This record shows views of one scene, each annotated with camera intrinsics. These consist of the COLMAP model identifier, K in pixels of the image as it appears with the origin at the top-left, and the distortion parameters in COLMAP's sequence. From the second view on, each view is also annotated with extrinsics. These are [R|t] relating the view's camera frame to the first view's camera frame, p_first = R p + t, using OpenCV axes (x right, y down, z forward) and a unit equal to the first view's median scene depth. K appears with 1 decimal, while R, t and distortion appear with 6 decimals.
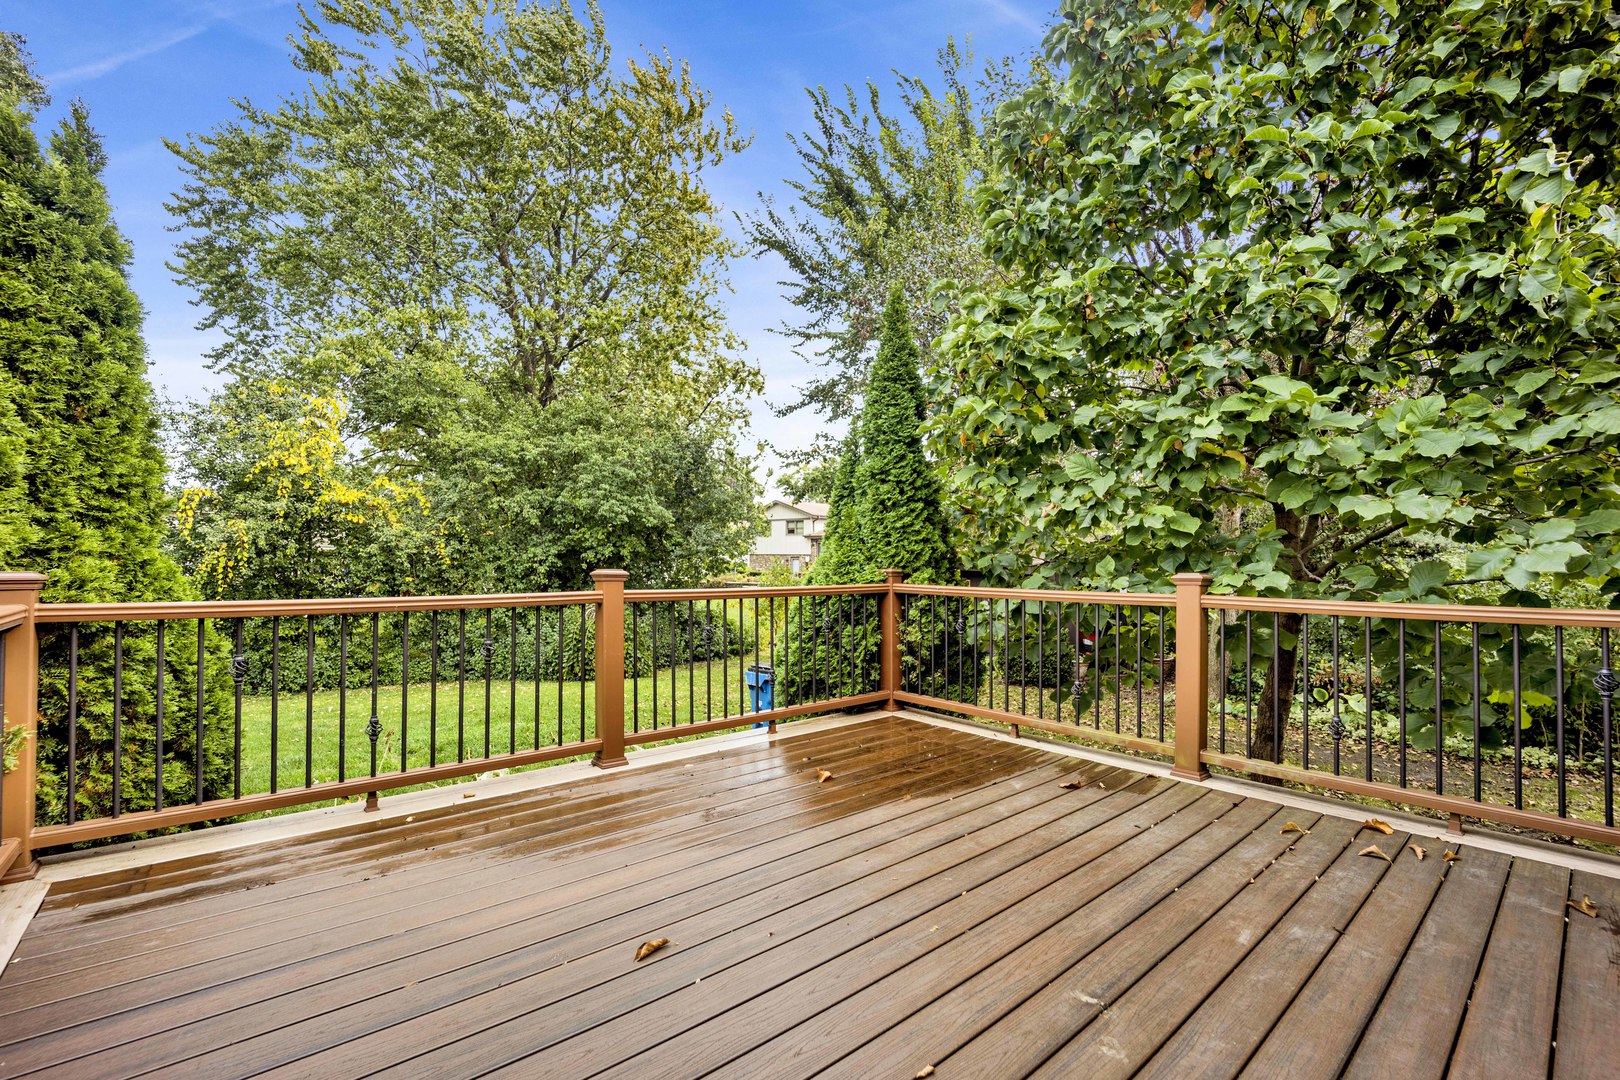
lens RADIAL K [[668.5, 0, 791.6], [0, 668.5, 538.2], [0, 0, 1]] dist [-0.028257, -0.000228]
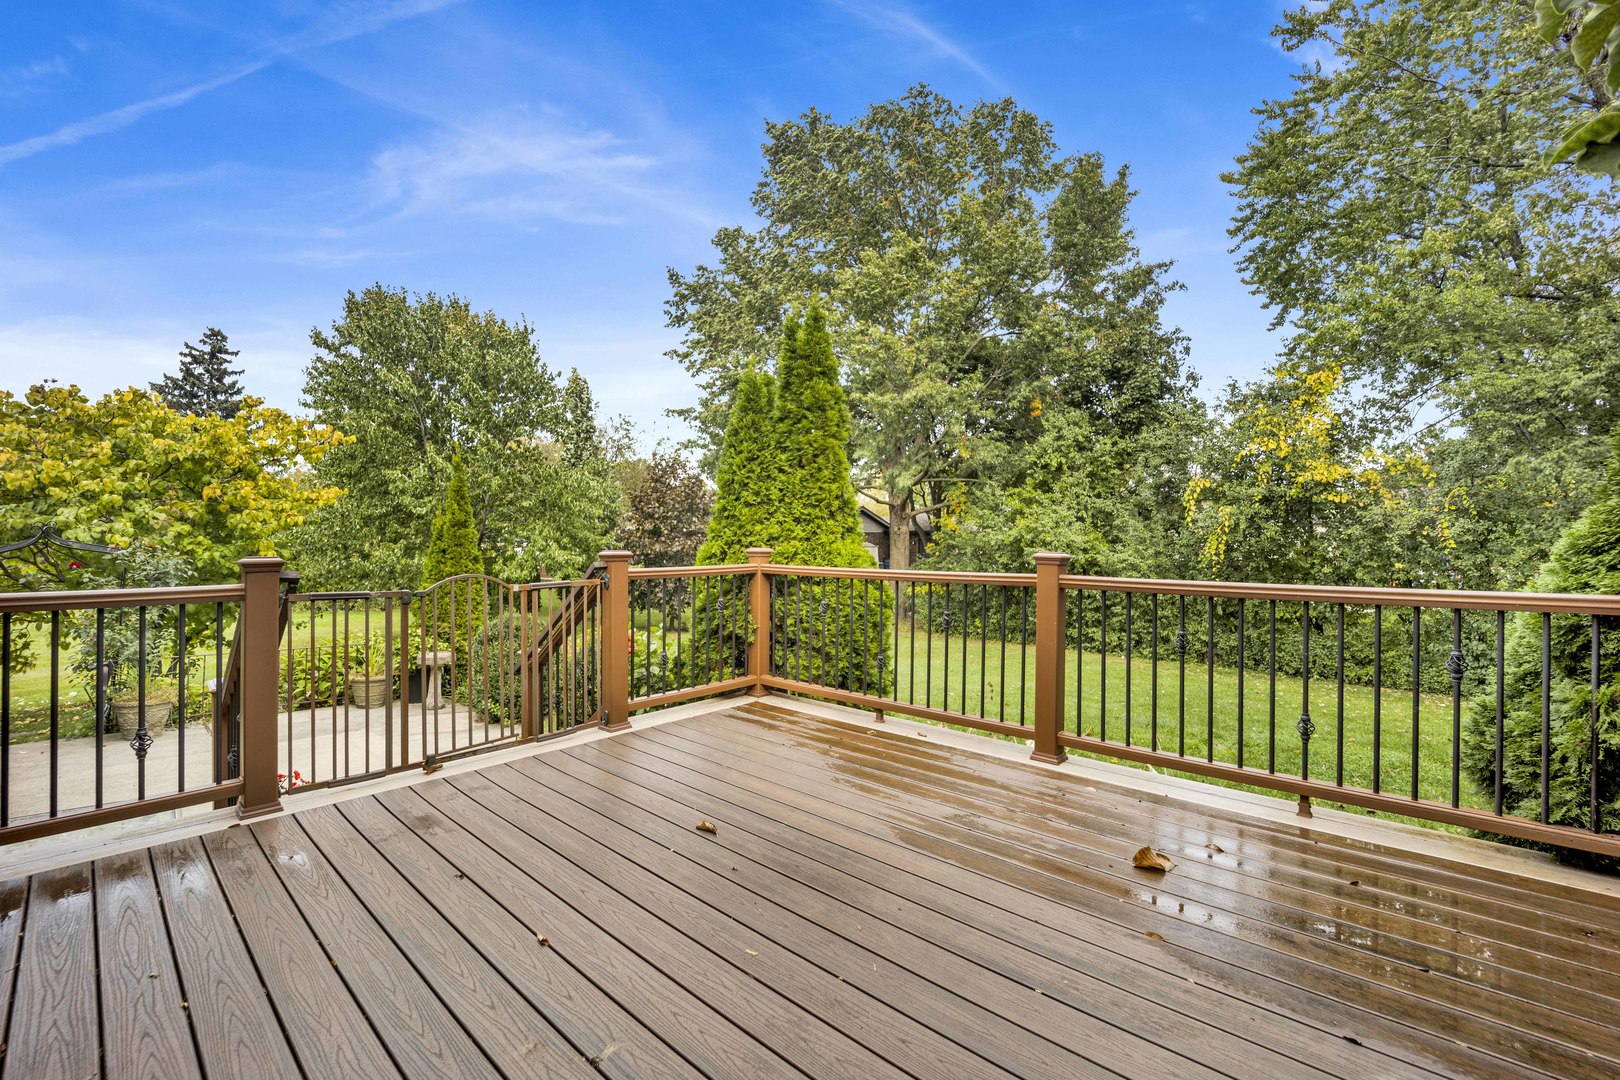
lens RADIAL K [[668.5, 0, 791.6], [0, 668.5, 538.2], [0, 0, 1]] dist [-0.028257, -0.000228]
pose [[0.149748, -0.004993, -0.988712, 0.547032], [0.029881, 0.999553, -0.000522, 0.014641], [0.988273, -0.029465, 0.149830, 0.459623]]
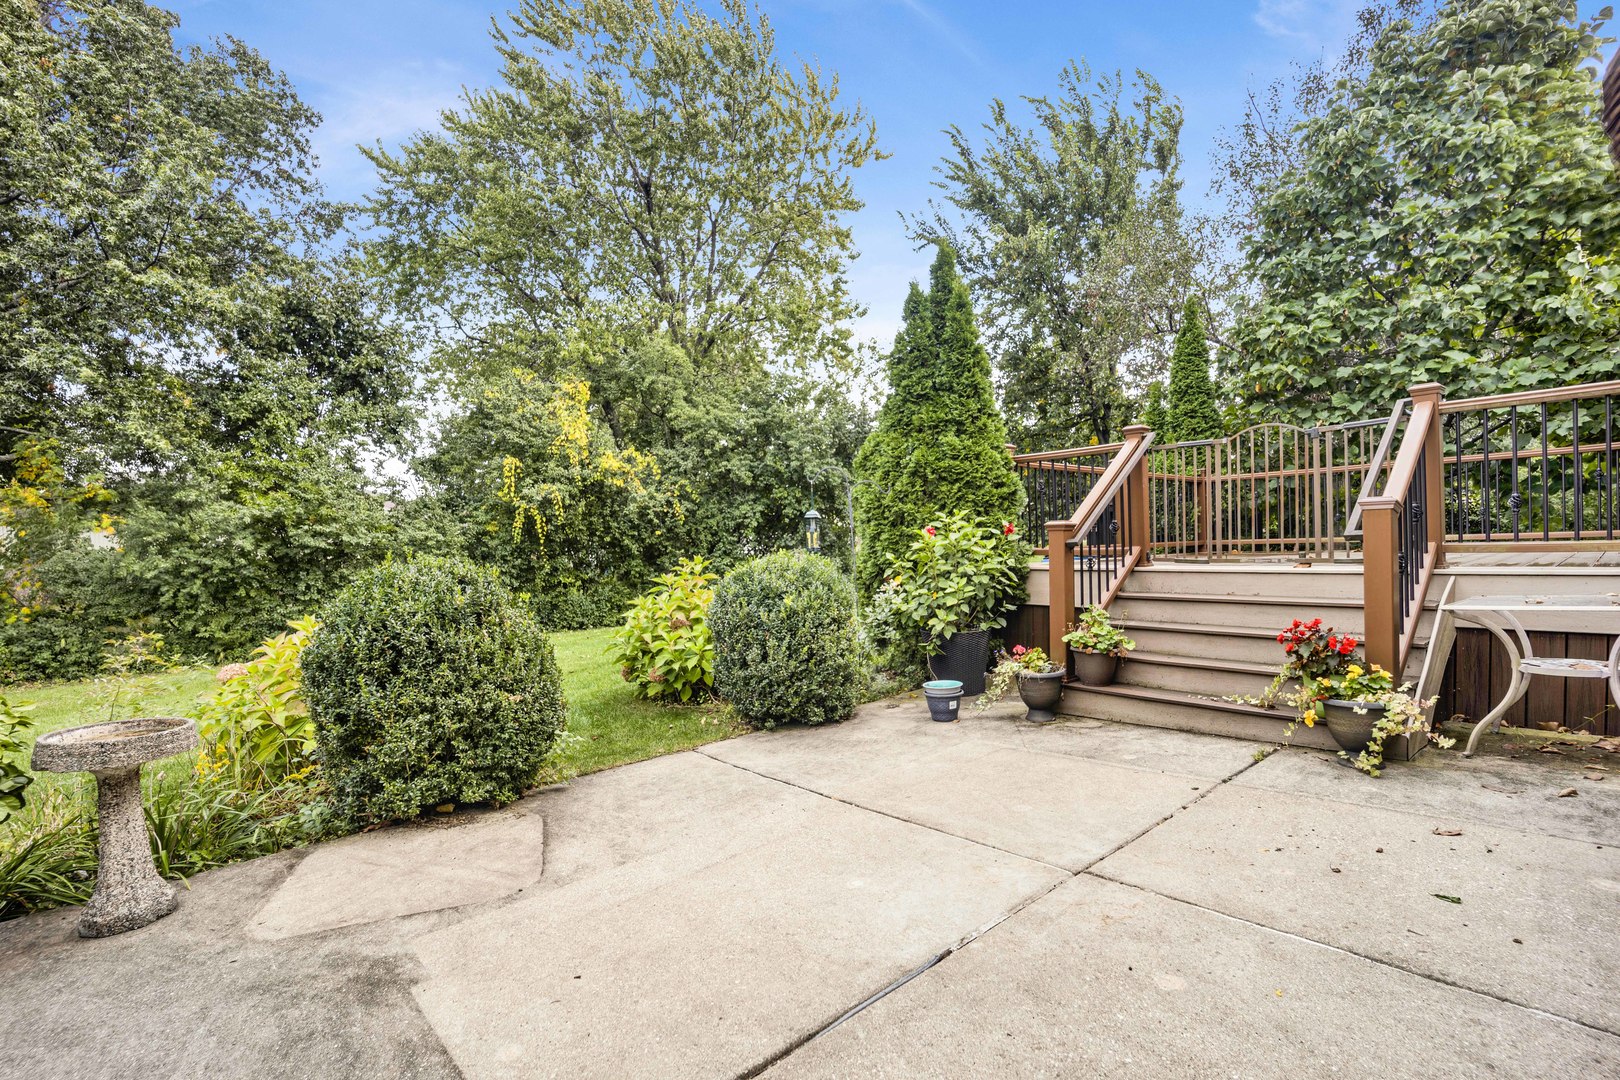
lens RADIAL K [[722.6, 0, 812.4], [0, 722.6, 555.8], [0, 0, 1]] dist [-0.045168, 0.011558]
pose [[0.997687, -0.041271, 0.054016, -1.584947], [0.039231, 0.998496, 0.038290, 0.266919], [-0.055515, -0.036083, 0.997806, -1.254370]]
